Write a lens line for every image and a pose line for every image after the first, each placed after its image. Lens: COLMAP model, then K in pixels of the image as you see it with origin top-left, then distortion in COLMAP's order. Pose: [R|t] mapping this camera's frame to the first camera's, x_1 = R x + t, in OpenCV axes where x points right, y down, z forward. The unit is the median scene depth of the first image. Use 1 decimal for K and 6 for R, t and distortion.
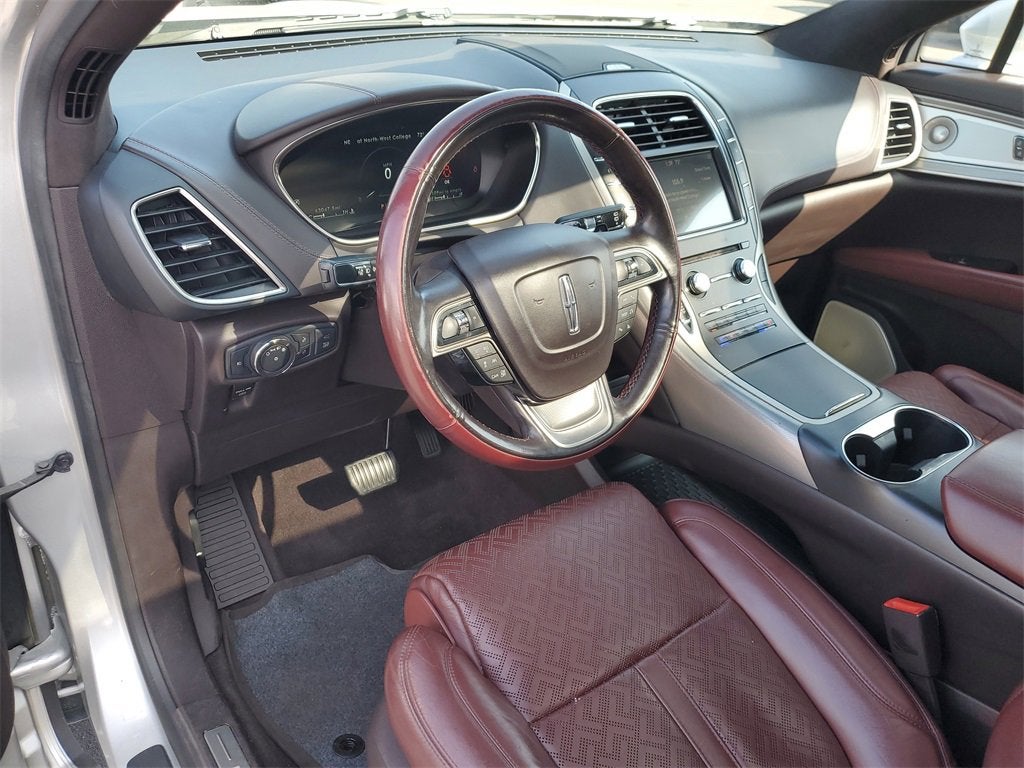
lens RADIAL K [[805.2, 0, 493.8], [0, 805.2, 382.8], [0, 0, 1]] dist [0.008299, 0.000662]
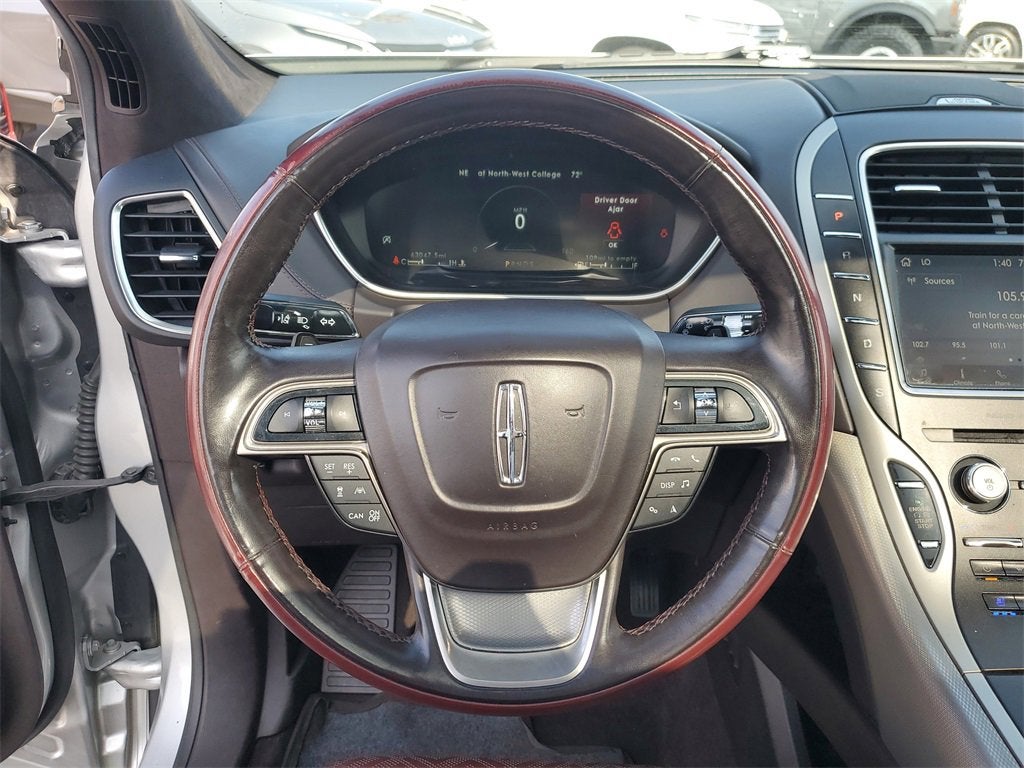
lens RADIAL K [[803.6, 0, 515.5], [0, 803.6, 388.6], [0, 0, 1]] dist [0.009924, 0.003832]
pose [[0.785469, 0.210295, -0.582078, 0.294956], [-0.276261, 0.960739, -0.025693, -0.080873], [0.553822, 0.180987, 0.812727, 0.375806]]
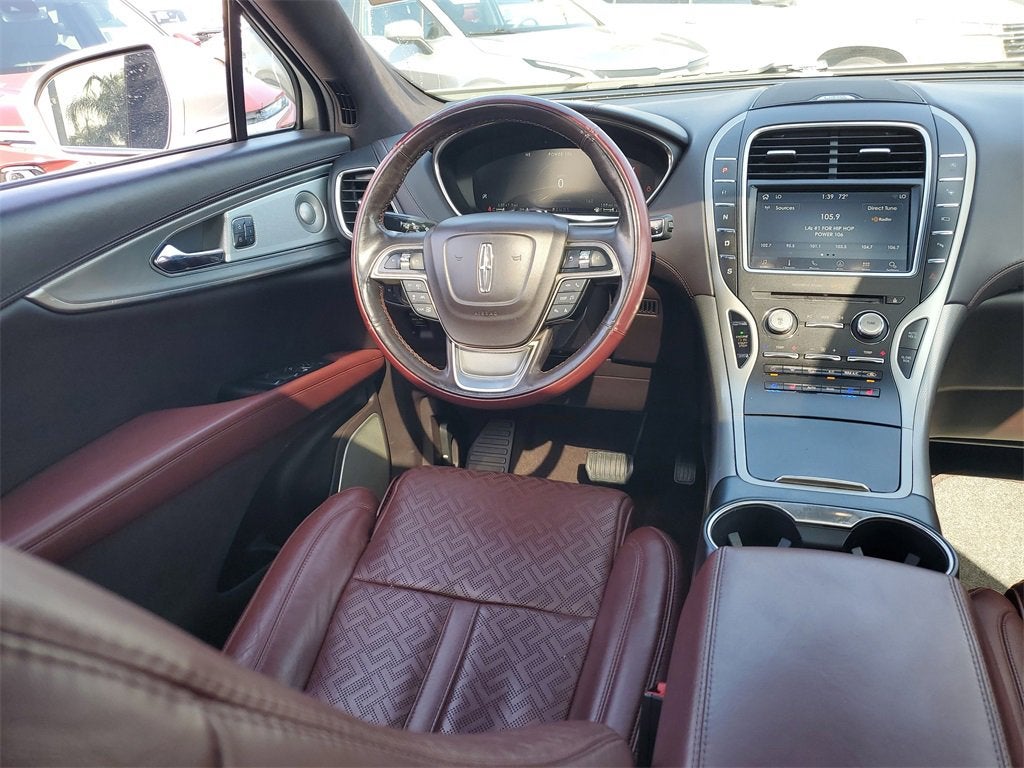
lens RADIAL K [[793.0, 0, 512.4], [0, 793.0, 379.0], [0, 0, 1]] dist [0.104700, -0.175913]
pose [[0.562894, 0.228777, -0.794236, 0.769180], [-0.332639, 0.942378, 0.035700, 0.002079], [0.756638, 0.244098, 0.606560, 0.246917]]
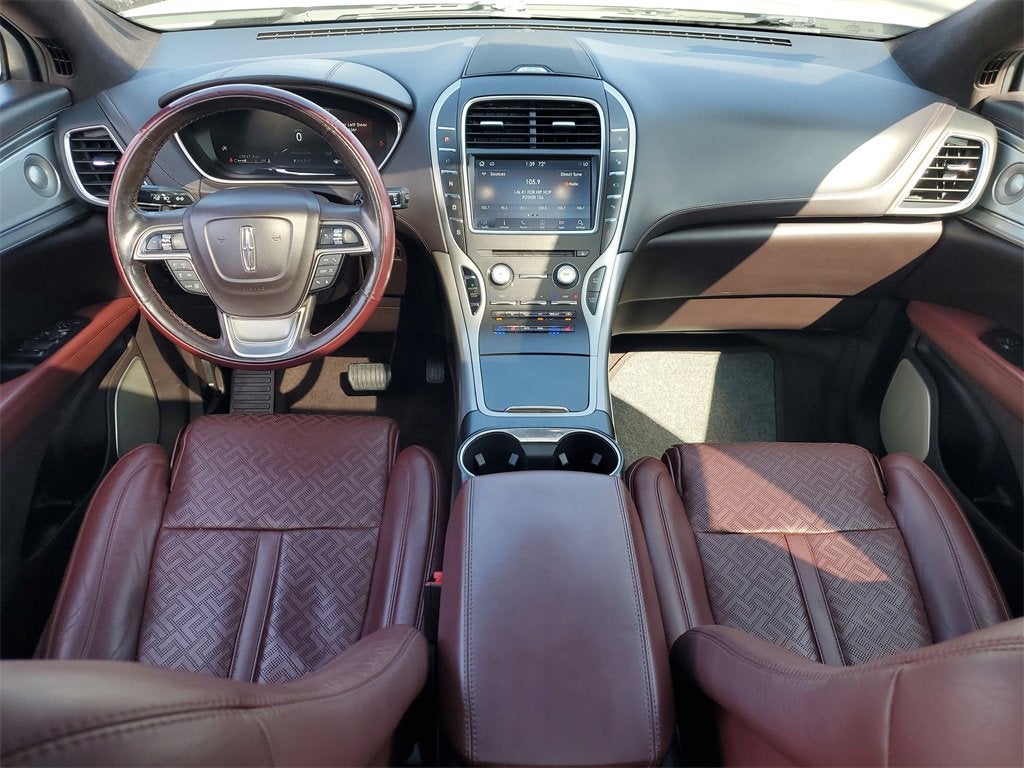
lens RADIAL K [[803.6, 0, 515.5], [0, 803.6, 388.6], [0, 0, 1]] dist [0.009924, 0.003832]
pose [[0.803691, 0.293129, -0.517839, 0.851127], [-0.263923, 0.955566, 0.131298, -0.118139], [0.533316, 0.031146, 0.845343, 0.078376]]
